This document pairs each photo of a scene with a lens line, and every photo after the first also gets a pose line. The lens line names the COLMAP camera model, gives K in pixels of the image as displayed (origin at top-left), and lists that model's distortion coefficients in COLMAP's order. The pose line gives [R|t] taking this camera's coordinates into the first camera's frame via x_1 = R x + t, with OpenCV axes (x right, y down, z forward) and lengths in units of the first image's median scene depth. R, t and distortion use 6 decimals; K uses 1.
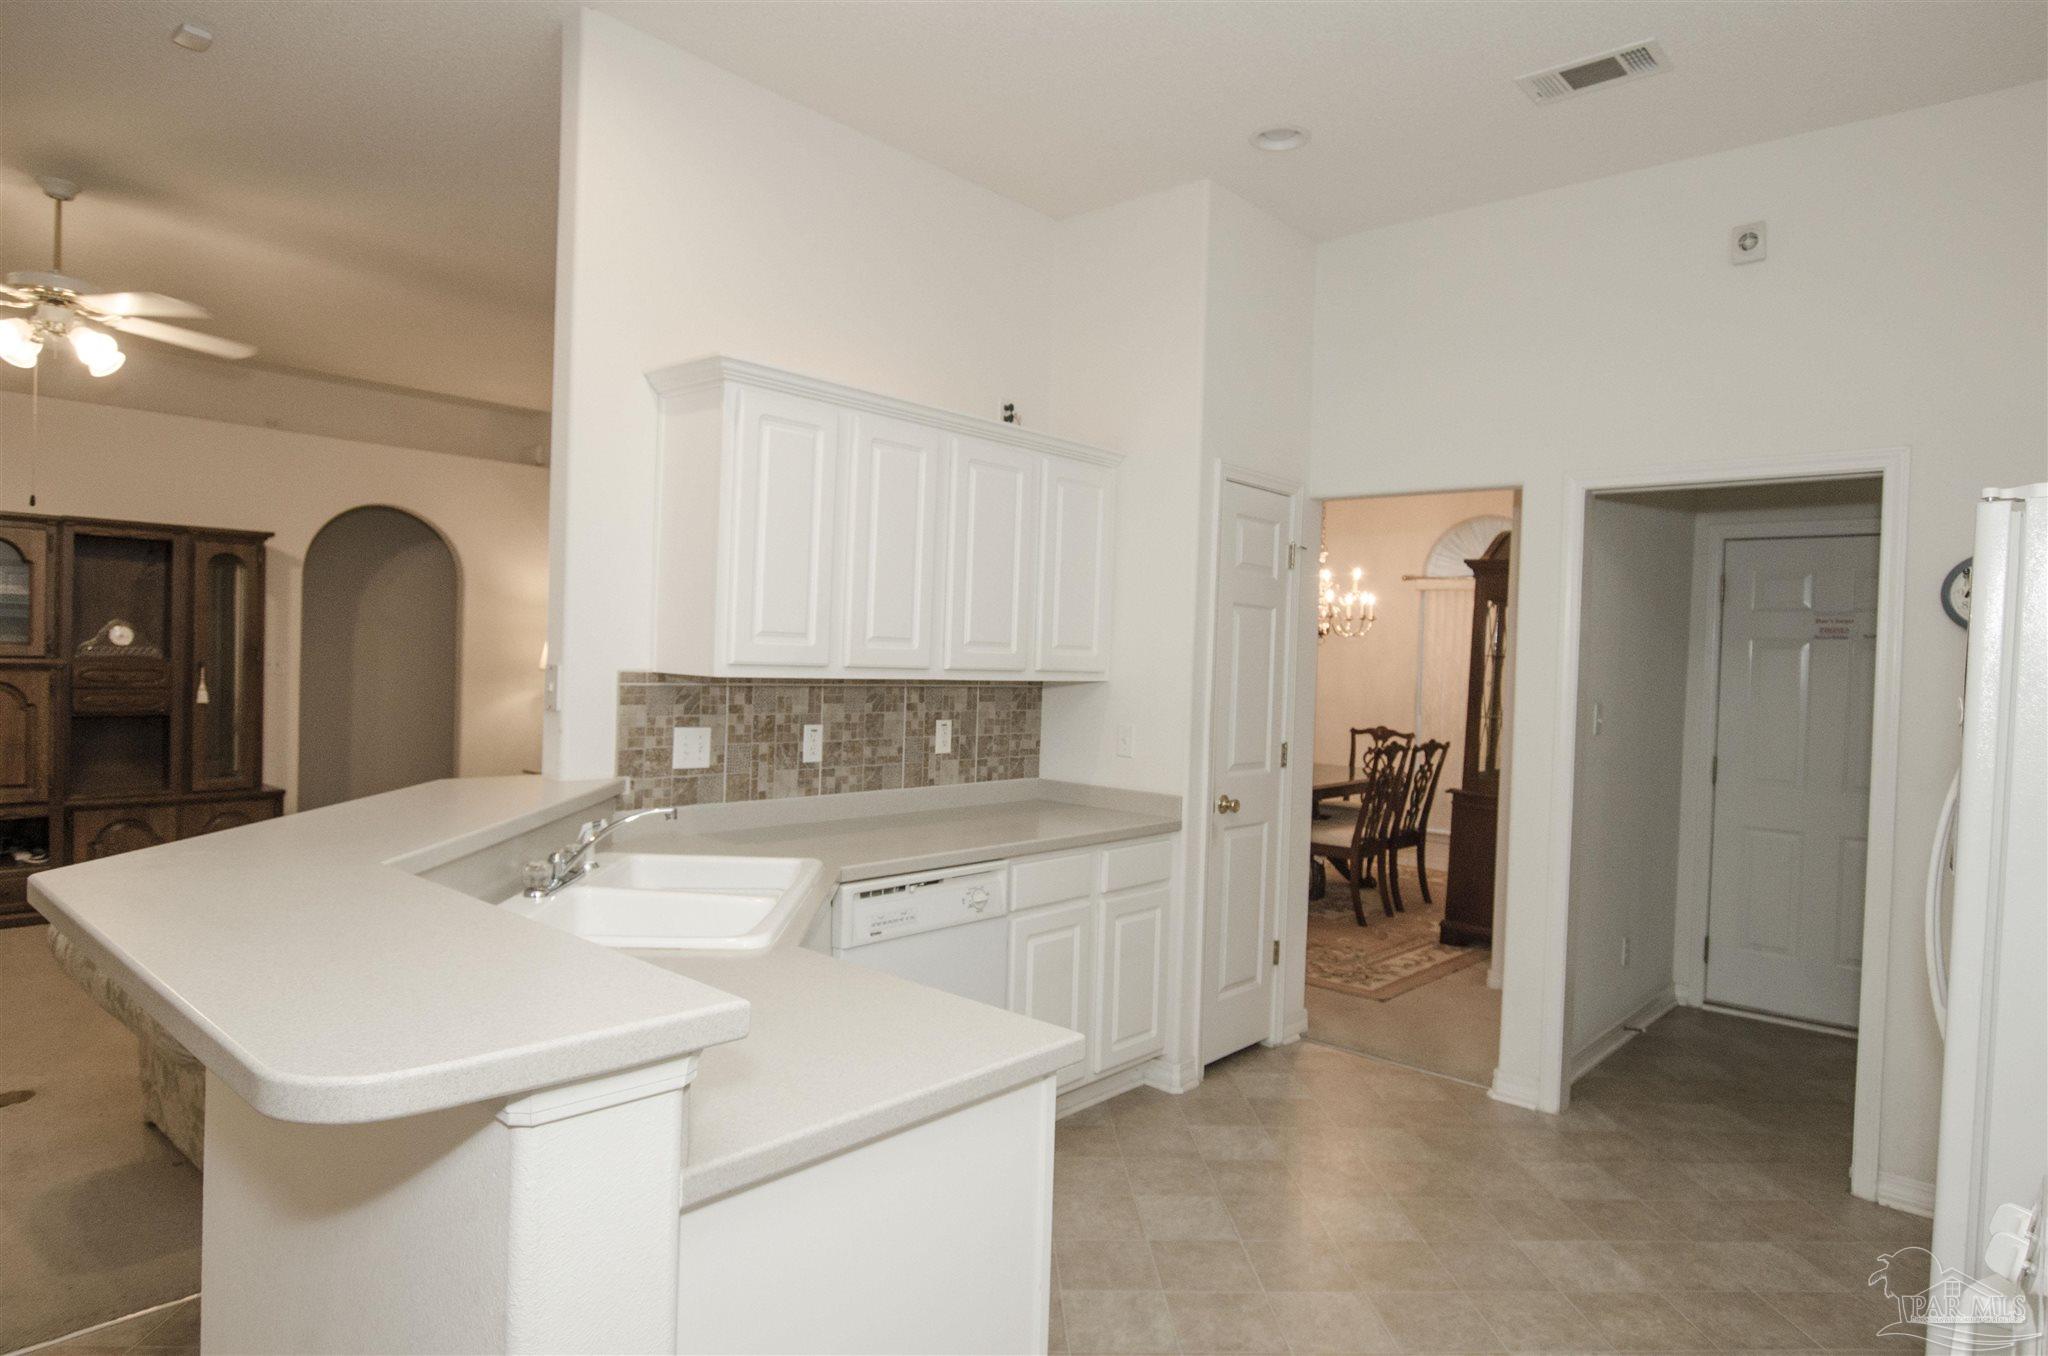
lens RADIAL K [[1163.2, 0, 1024.0], [0, 1163.2, 678.0], [0, 0, 1]] dist [-0.004617, -0.000439]
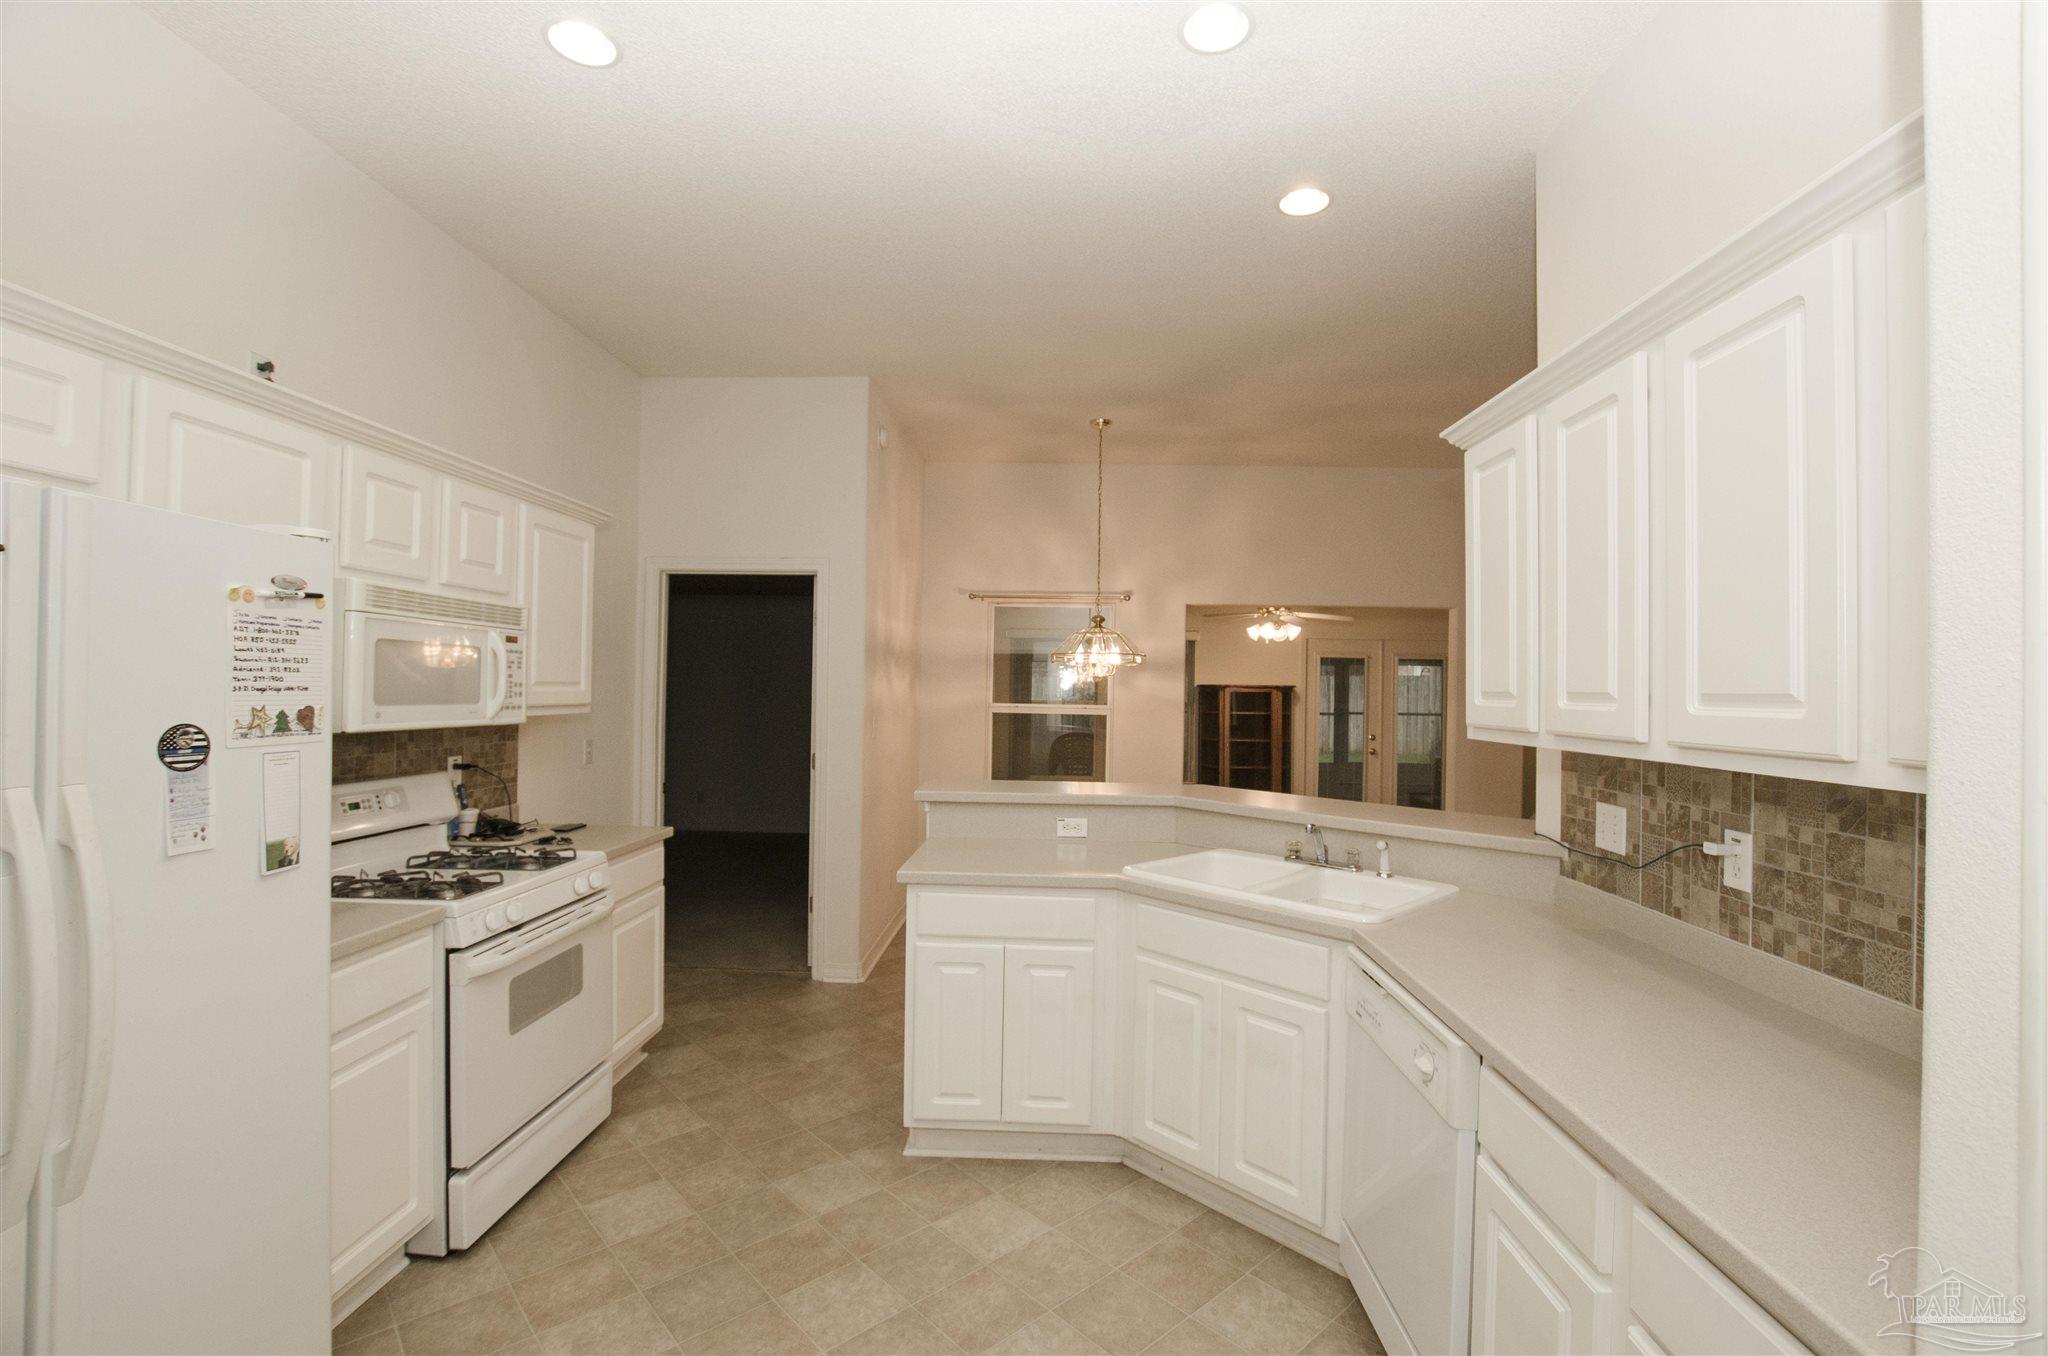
lens RADIAL K [[885.9, 0, 1024.0], [0, 885.9, 678.0], [0, 0, 1]] dist [-0.025313, 0.000223]
pose [[-0.769979, -0.052925, -0.635871, 0.442033], [-0.051022, 0.998470, -0.021322, -0.014933], [0.636026, 0.016026, -0.771501, 1.122843]]
